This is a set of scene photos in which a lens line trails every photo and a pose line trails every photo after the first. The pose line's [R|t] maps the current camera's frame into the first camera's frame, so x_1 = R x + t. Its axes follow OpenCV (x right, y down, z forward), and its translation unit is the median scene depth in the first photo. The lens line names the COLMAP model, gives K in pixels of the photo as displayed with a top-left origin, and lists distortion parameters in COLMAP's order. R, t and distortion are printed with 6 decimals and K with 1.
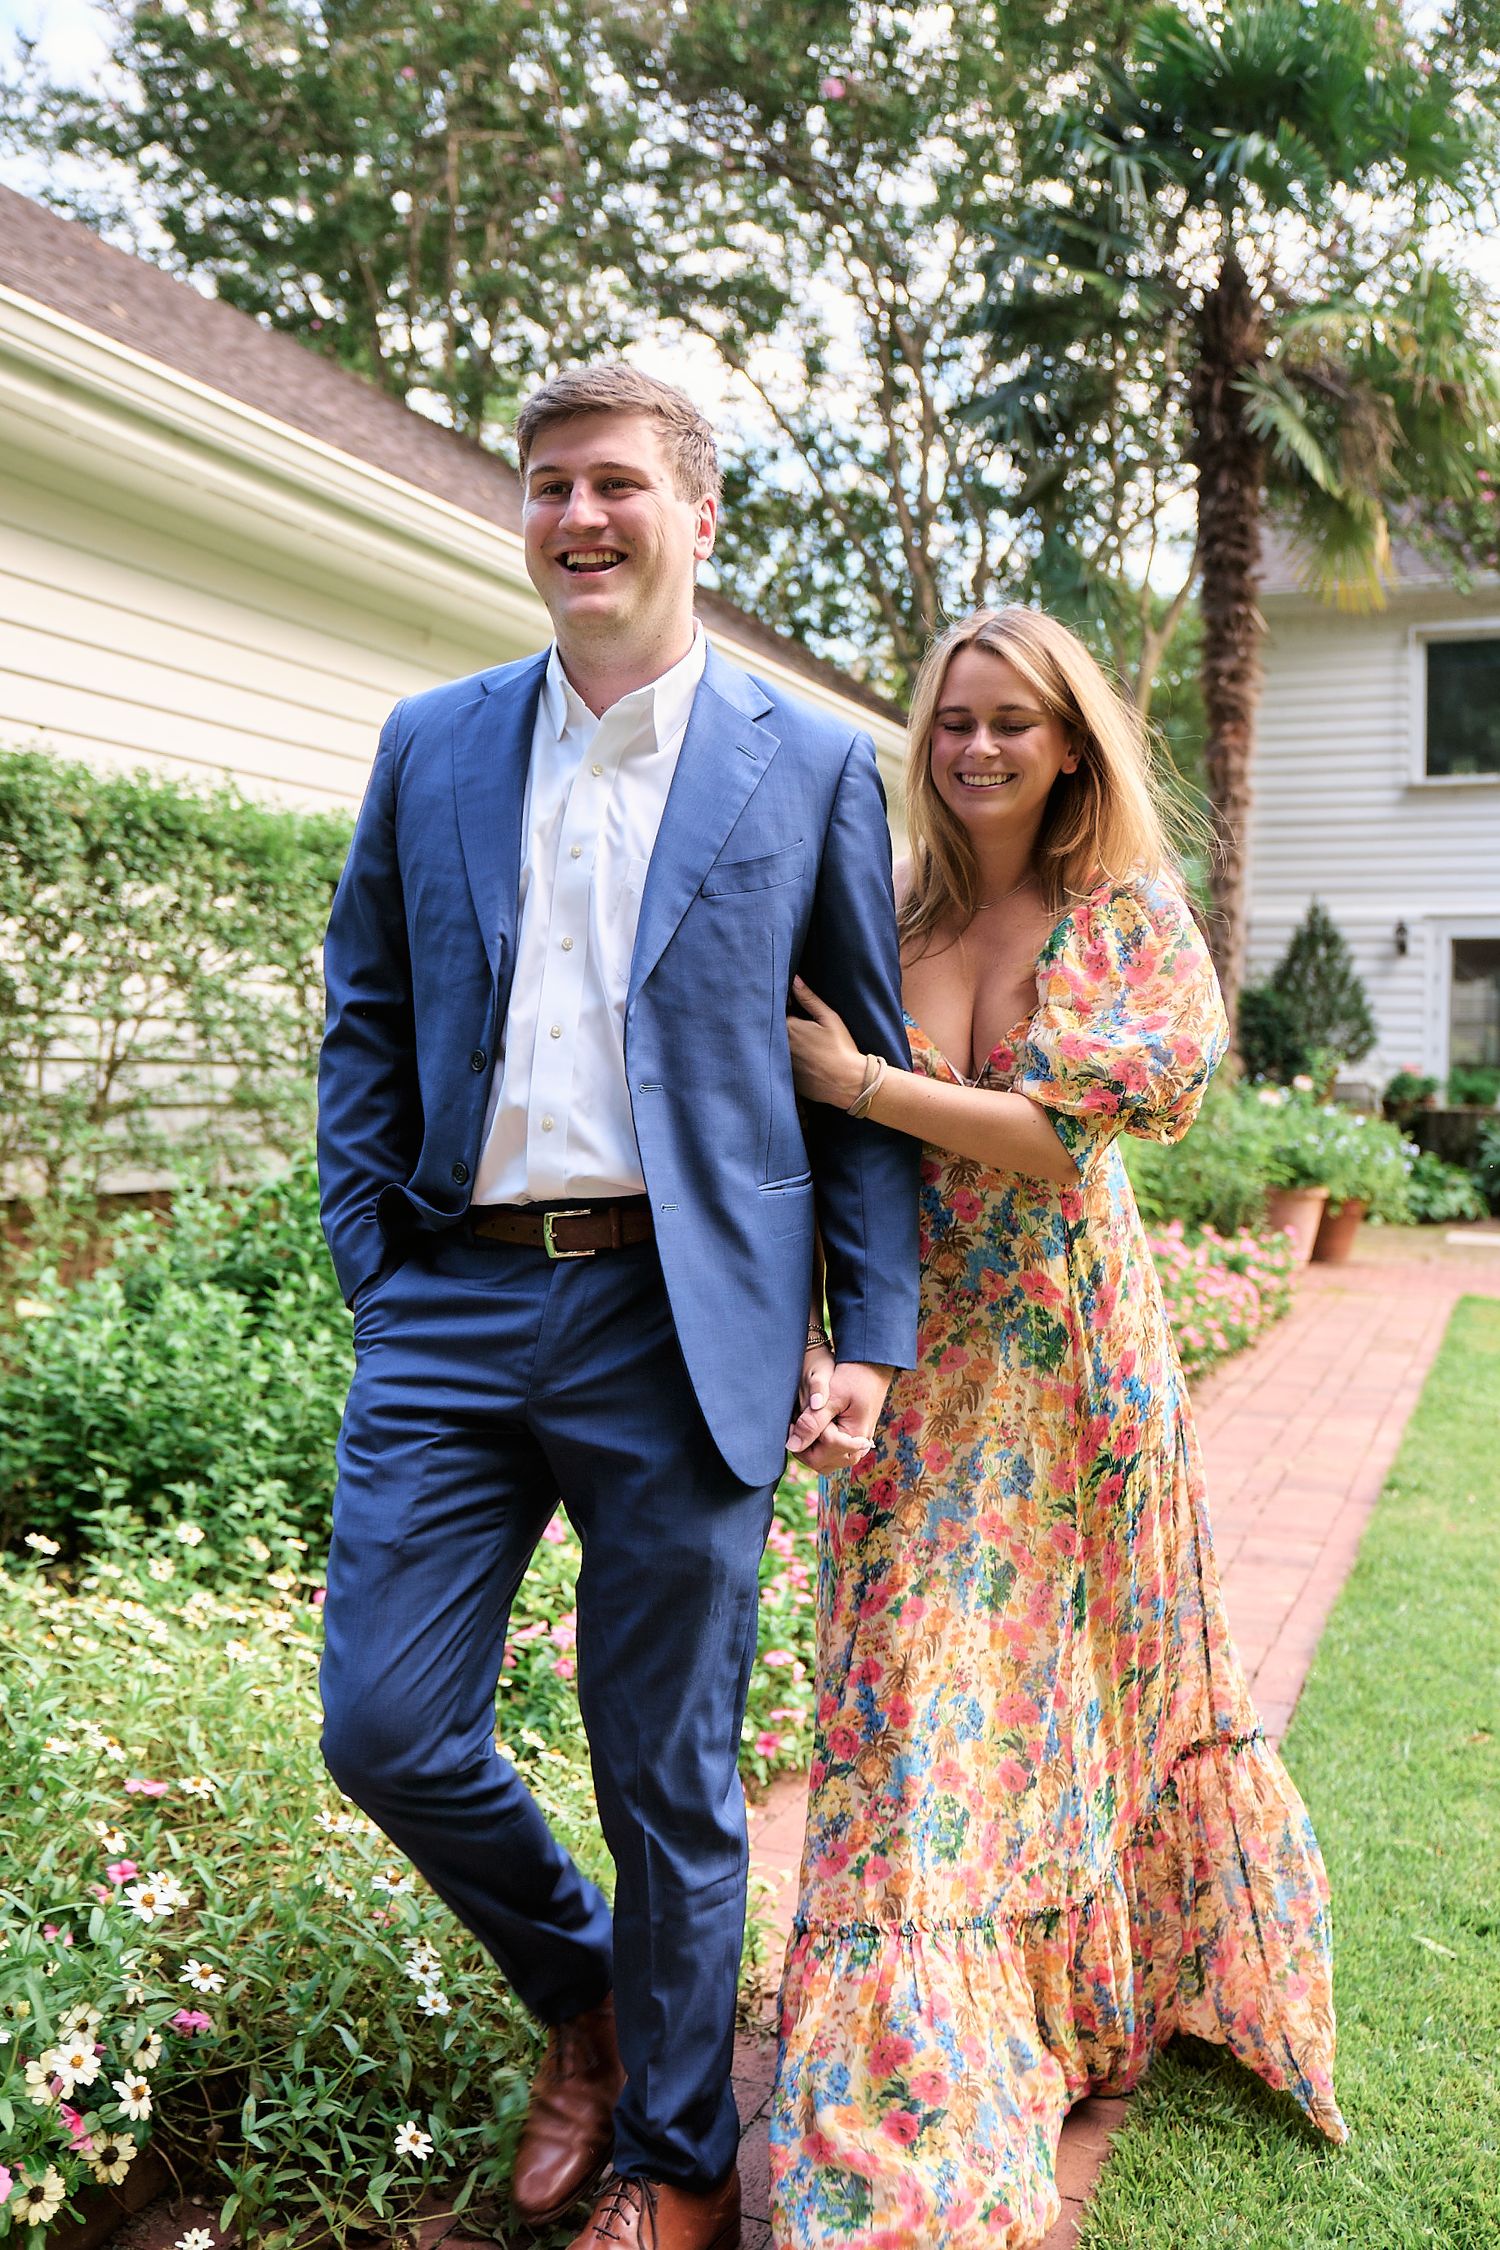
lens RADIAL K [[1906.8, 0, 750.0], [0, 1906.8, 1125.0], [0, 0, 1]] dist [-0.007240, -0.002081]
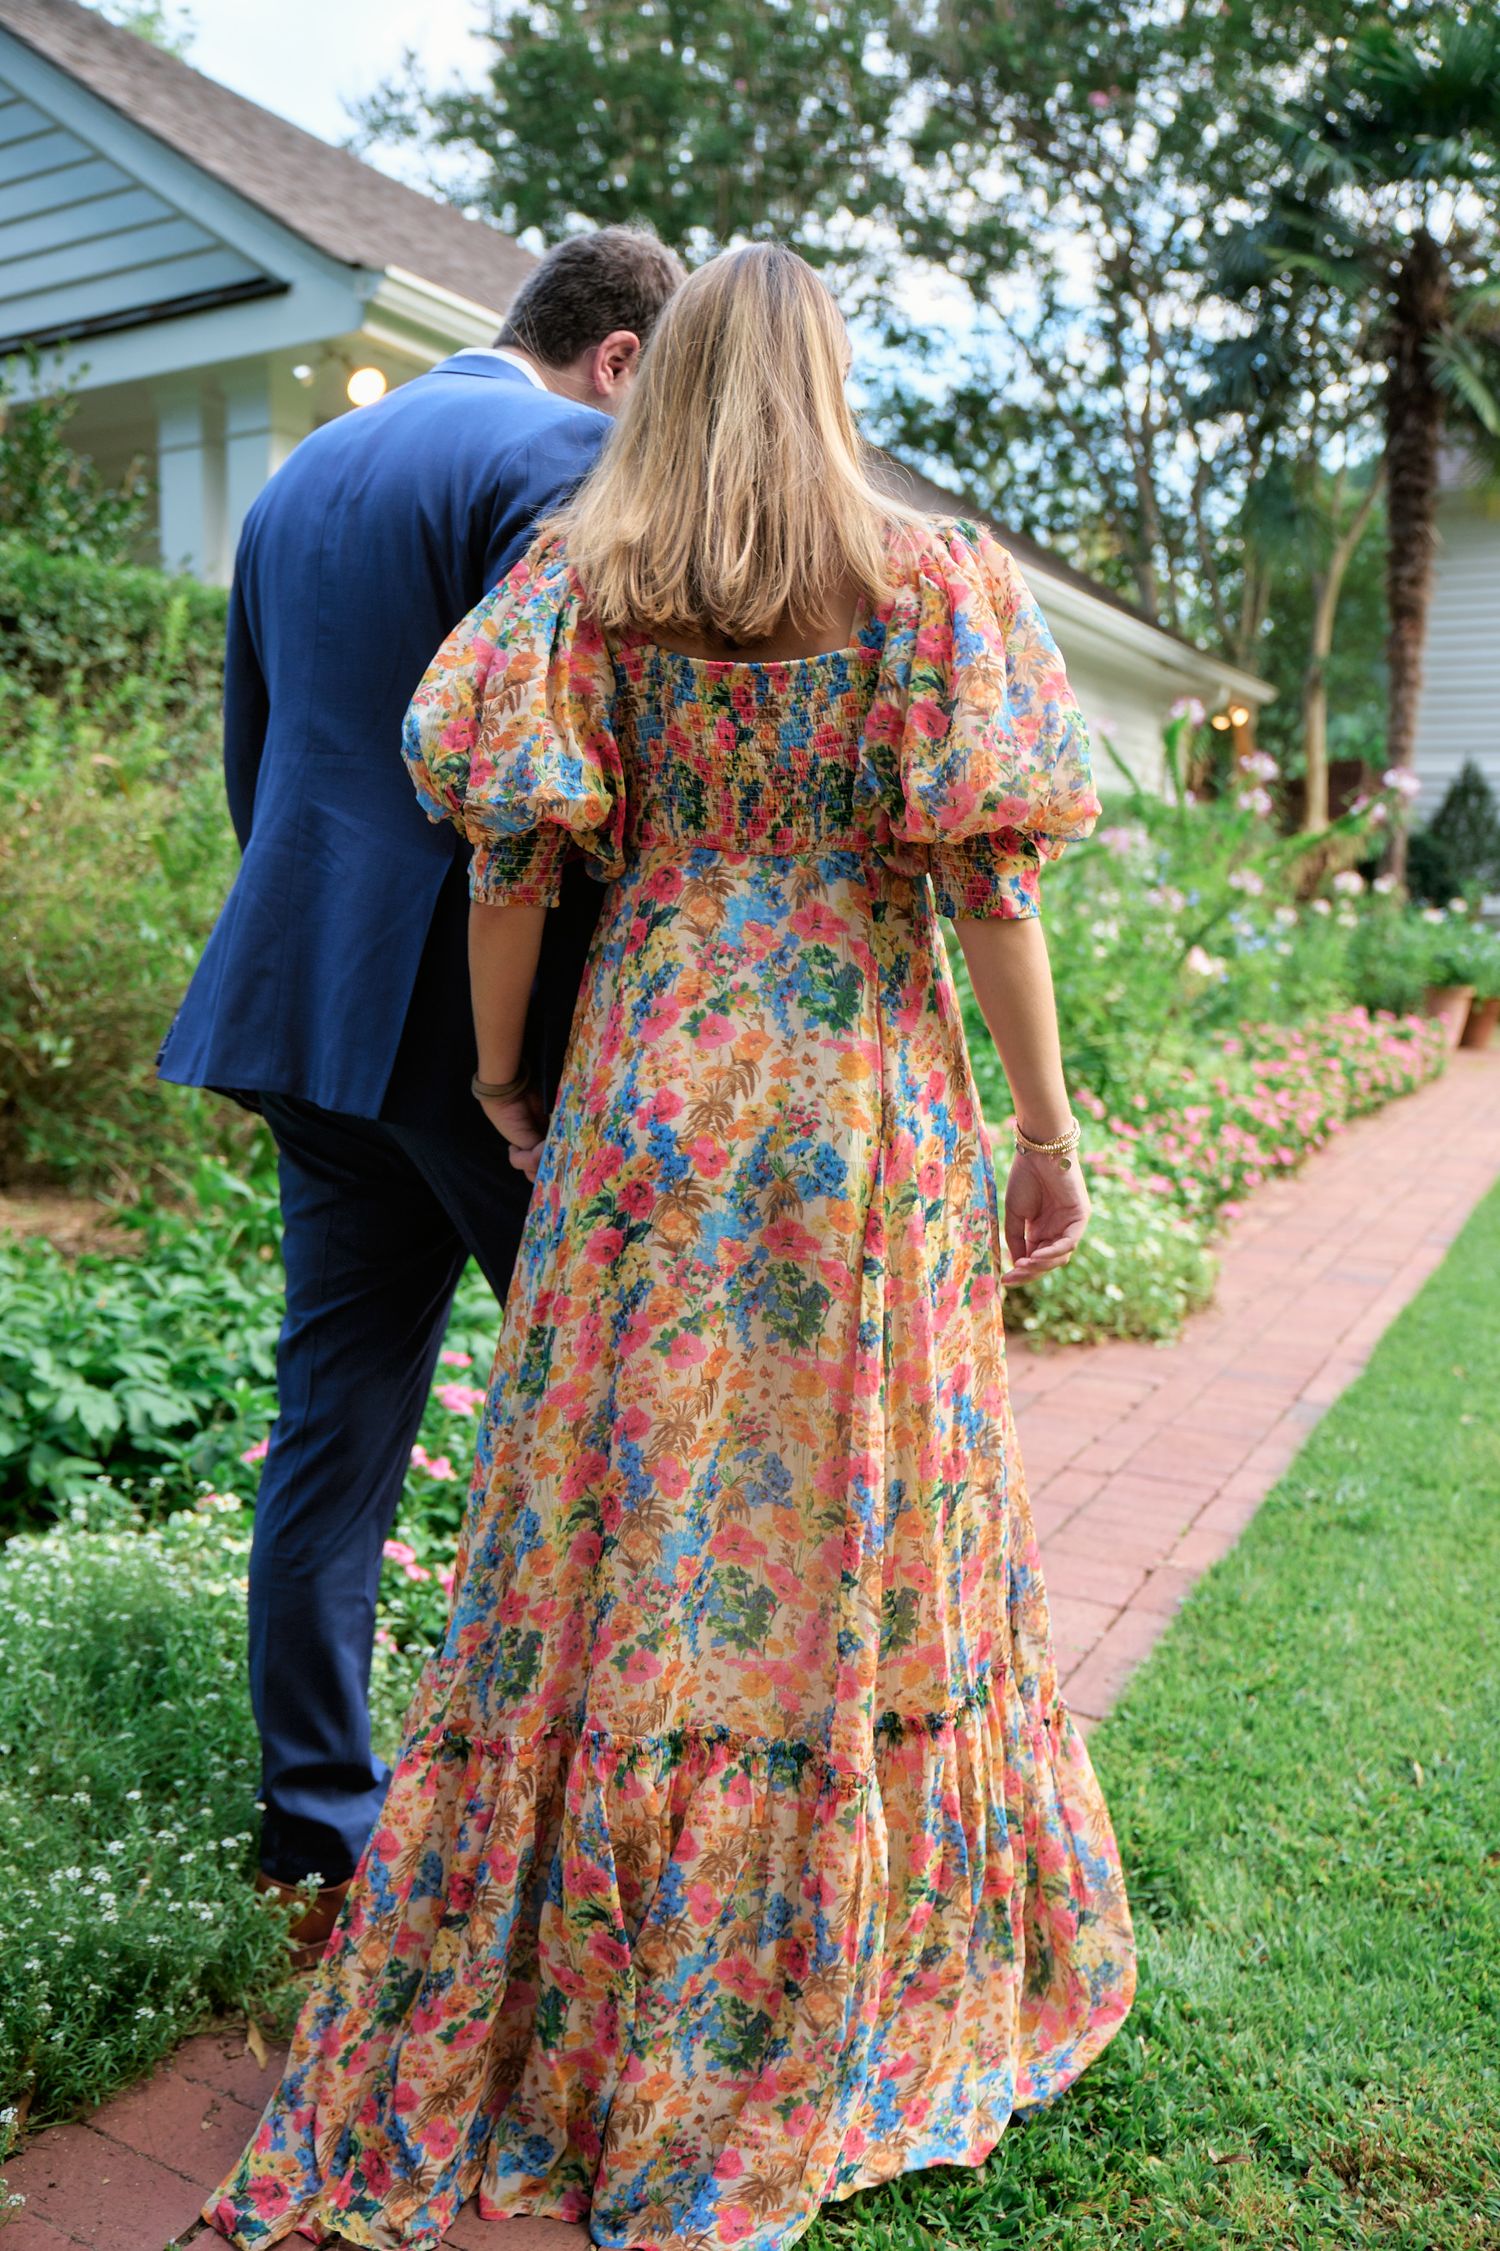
lens RADIAL K [[1801.5, 0, 750.0], [0, 1801.5, 1125.5], [0, 0, 1]] dist [0.004194, 0.004136]
pose [[0.996650, 0.011175, -0.081014, -0.056353], [-0.003938, 0.996029, 0.088944, 0.012127], [0.081686, -0.088327, 0.992737, -0.172505]]
